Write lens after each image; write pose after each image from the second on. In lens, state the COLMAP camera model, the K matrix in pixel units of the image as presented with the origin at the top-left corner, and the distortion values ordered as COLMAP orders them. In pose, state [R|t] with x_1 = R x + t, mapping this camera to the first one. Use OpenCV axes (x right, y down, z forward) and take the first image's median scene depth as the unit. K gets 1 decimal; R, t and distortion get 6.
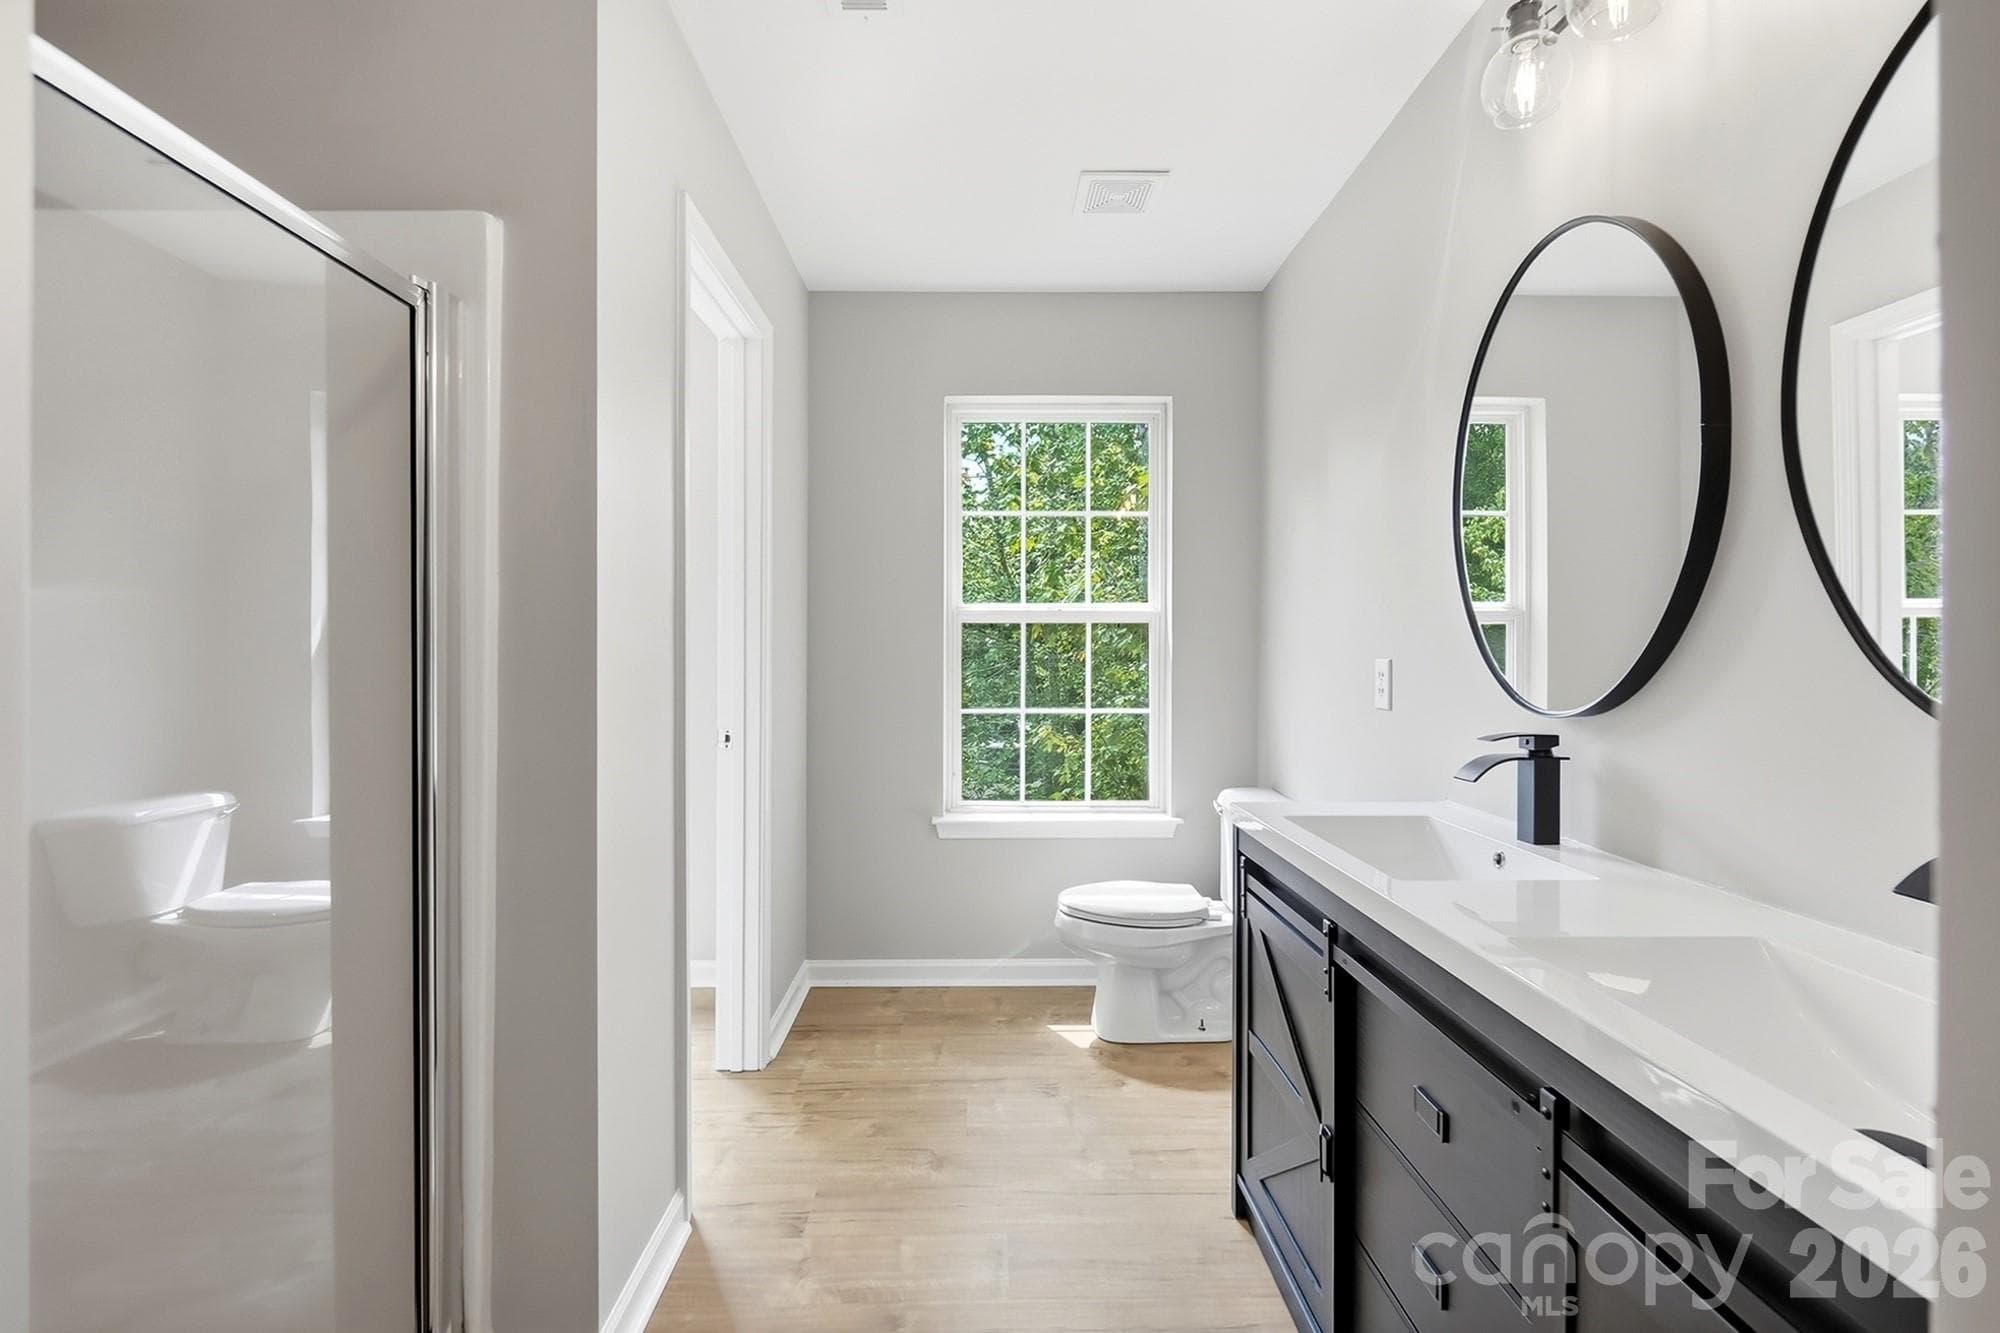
lens RADIAL K [[879.4, 0, 994.5], [0, 879.4, 658.4], [0, 0, 1]] dist [0.000497, -0.000067]
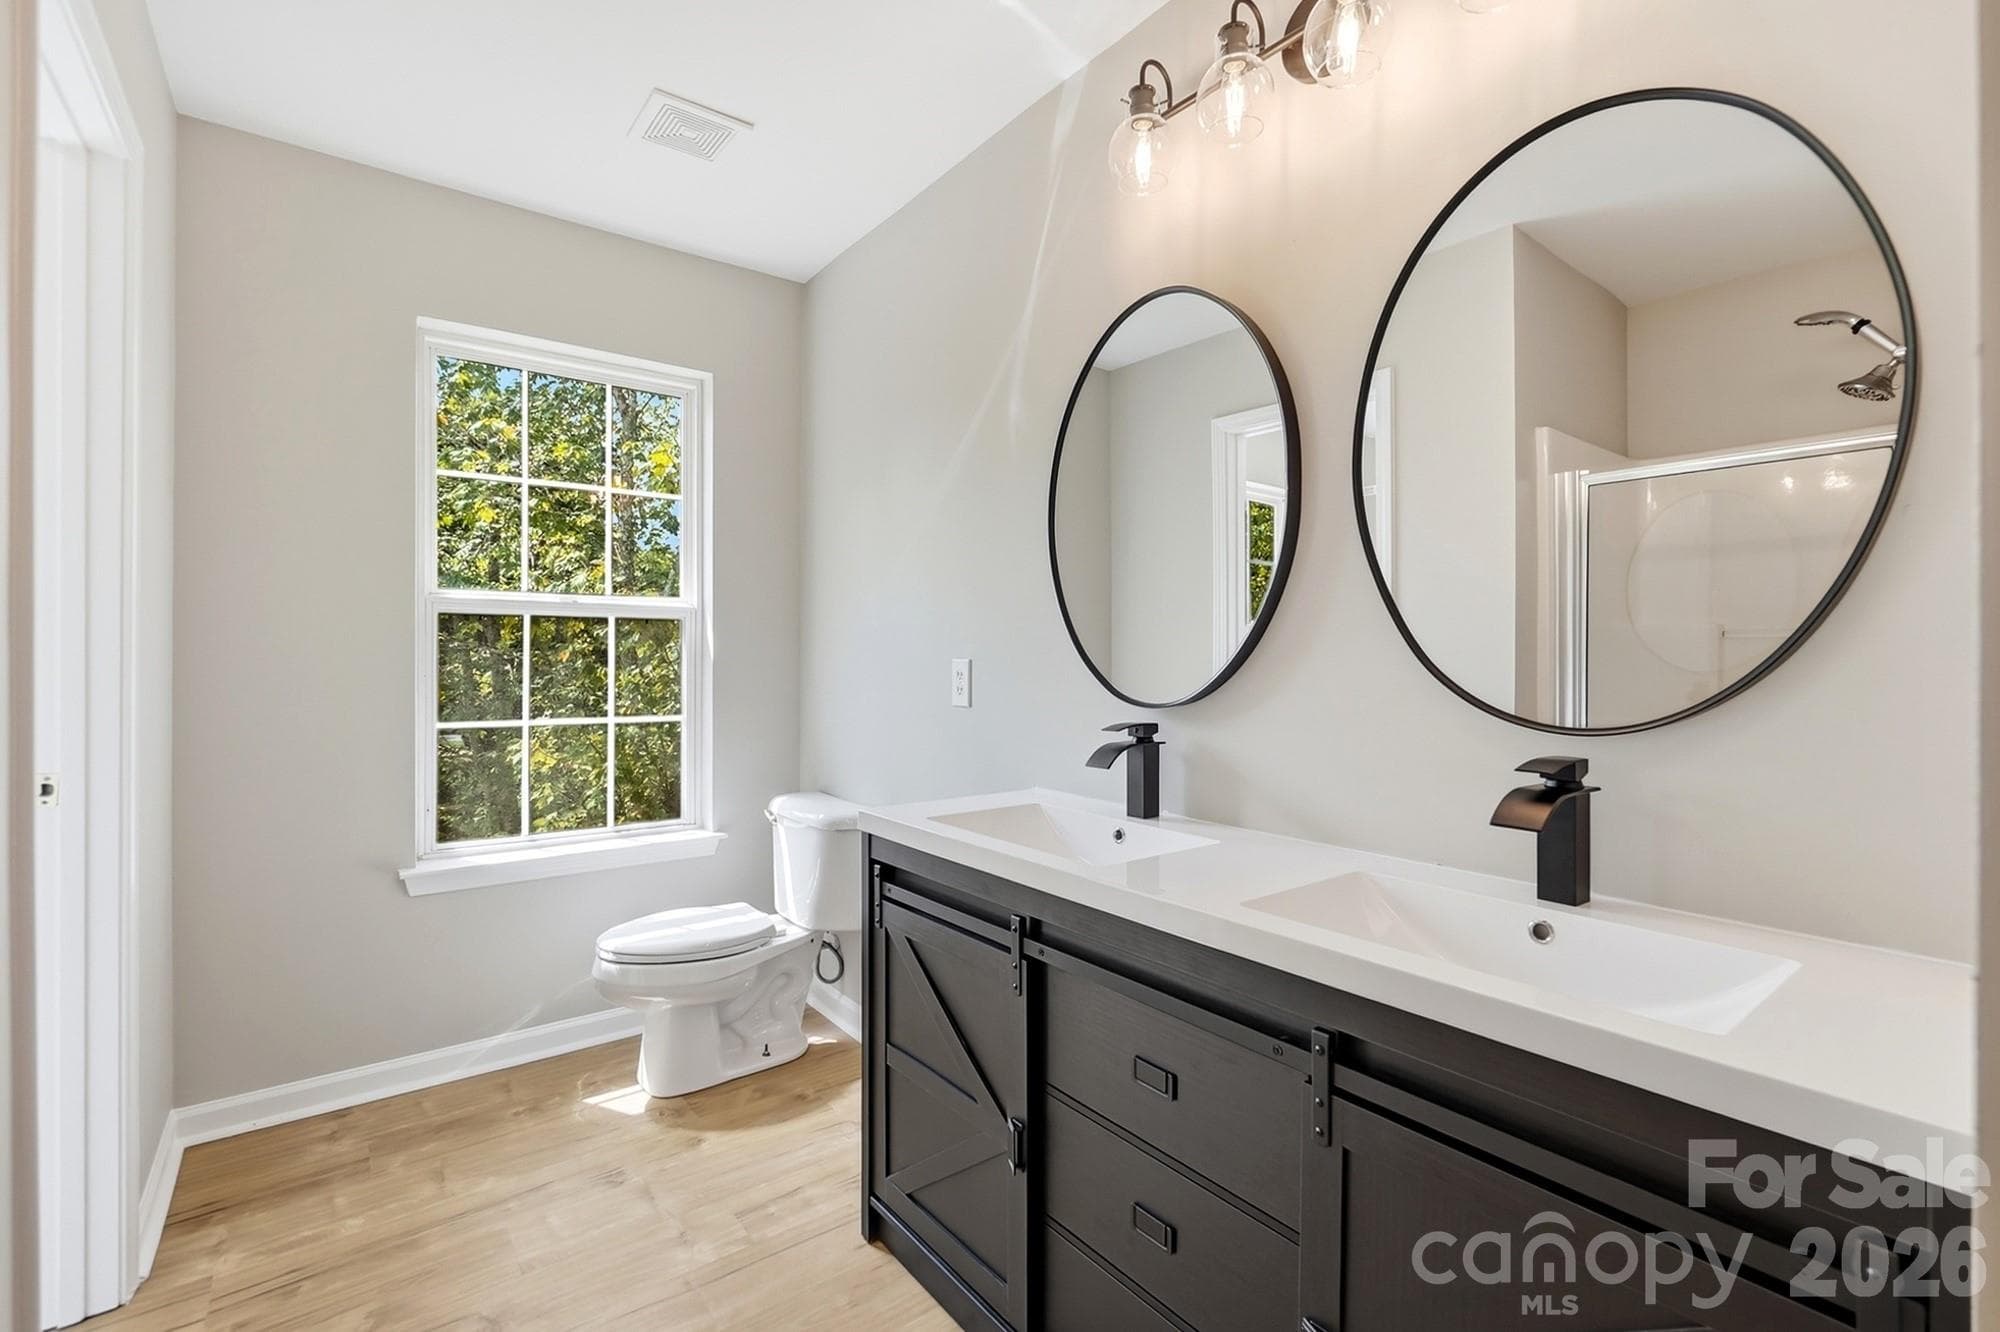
lens RADIAL K [[878.1, 0, 994.1], [0, 878.1, 660.8], [0, 0, 1]] dist [-0.000260, -0.000752]
pose [[0.802199, -0.001528, 0.597054, -0.135652], [0.001218, 0.999999, 0.000922, 0.001627], [-0.597055, -0.000012, 0.802200, 0.111799]]
